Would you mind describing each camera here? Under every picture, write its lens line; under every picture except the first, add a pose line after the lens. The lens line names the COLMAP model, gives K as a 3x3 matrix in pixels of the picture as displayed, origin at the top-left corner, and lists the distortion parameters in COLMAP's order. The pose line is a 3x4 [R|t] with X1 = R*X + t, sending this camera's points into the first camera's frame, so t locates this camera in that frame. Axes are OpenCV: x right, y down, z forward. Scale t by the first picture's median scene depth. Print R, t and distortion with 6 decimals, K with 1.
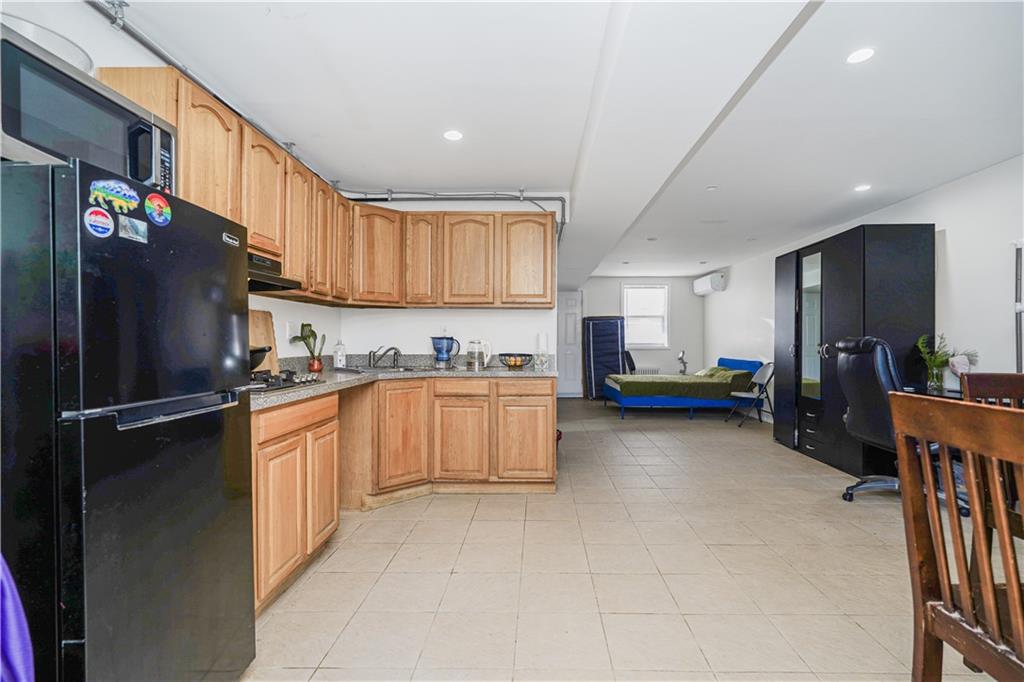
lens RADIAL K [[480.2, 0, 512.0], [0, 480.2, 341.0], [0, 0, 1]] dist [-0.072572, 0.000265]
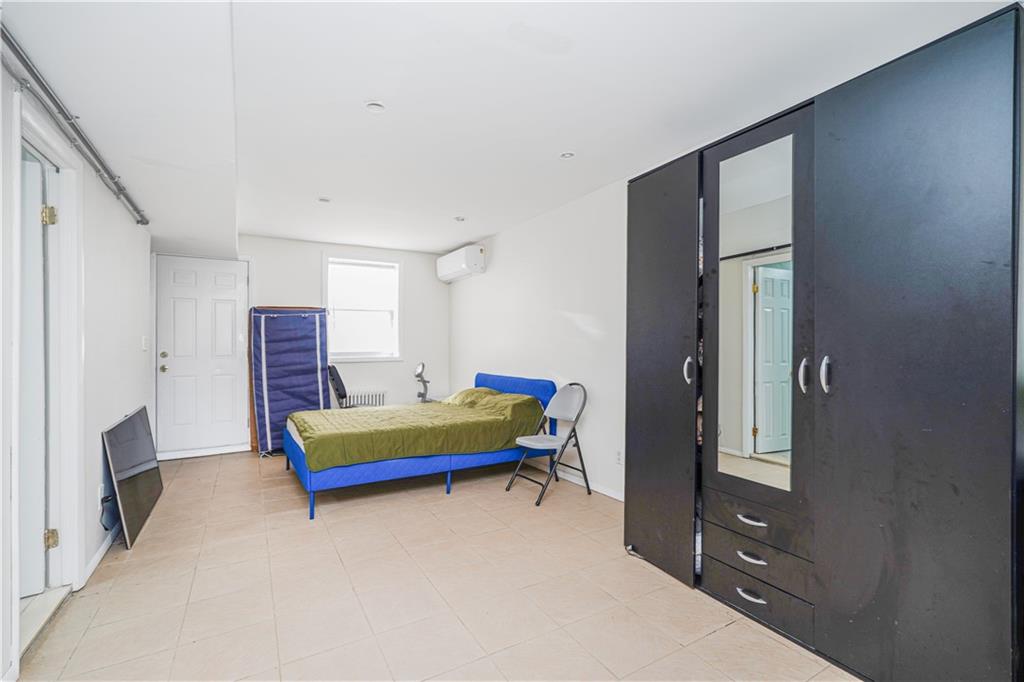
lens RADIAL K [[449.7, 0, 509.6], [0, 449.7, 346.6], [0, 0, 1]] dist [-0.000187, 0.000671]
pose [[0.838446, -0.004263, 0.544967, 0.121798], [0.004763, 0.999989, 0.000493, -0.002457], [-0.544963, 0.002182, 0.838457, 0.413520]]
